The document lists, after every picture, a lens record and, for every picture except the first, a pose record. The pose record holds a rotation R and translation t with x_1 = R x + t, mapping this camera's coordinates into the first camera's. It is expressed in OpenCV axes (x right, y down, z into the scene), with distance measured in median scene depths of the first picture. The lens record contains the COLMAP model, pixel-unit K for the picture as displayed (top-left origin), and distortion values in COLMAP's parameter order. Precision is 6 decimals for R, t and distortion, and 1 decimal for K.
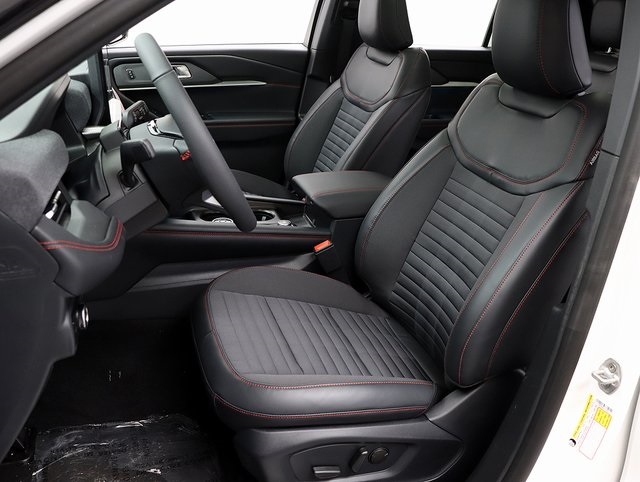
lens RADIAL K [[606.7, 0, 320.0], [0, 606.7, 241.0], [0, 0, 1]] dist [-0.191154, 0.189870]
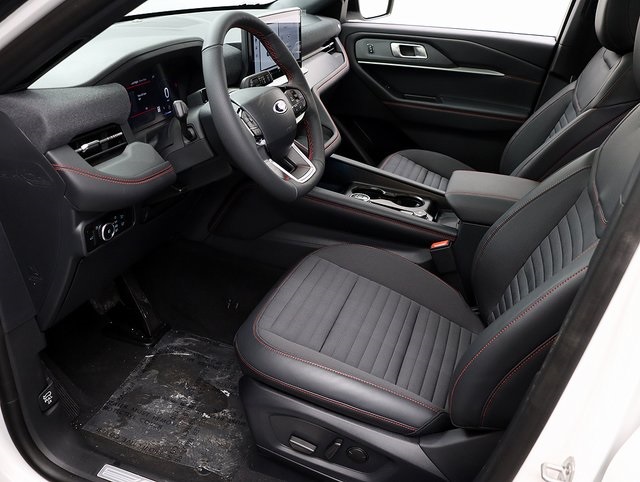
lens RADIAL K [[606.7, 0, 320.0], [0, 606.7, 241.0], [0, 0, 1]] dist [-0.191154, 0.189870]
pose [[0.807067, 0.253283, -0.533377, 0.373531], [-0.235549, 0.966441, 0.102515, -0.052178], [0.541443, 0.042900, 0.839642, 0.094258]]
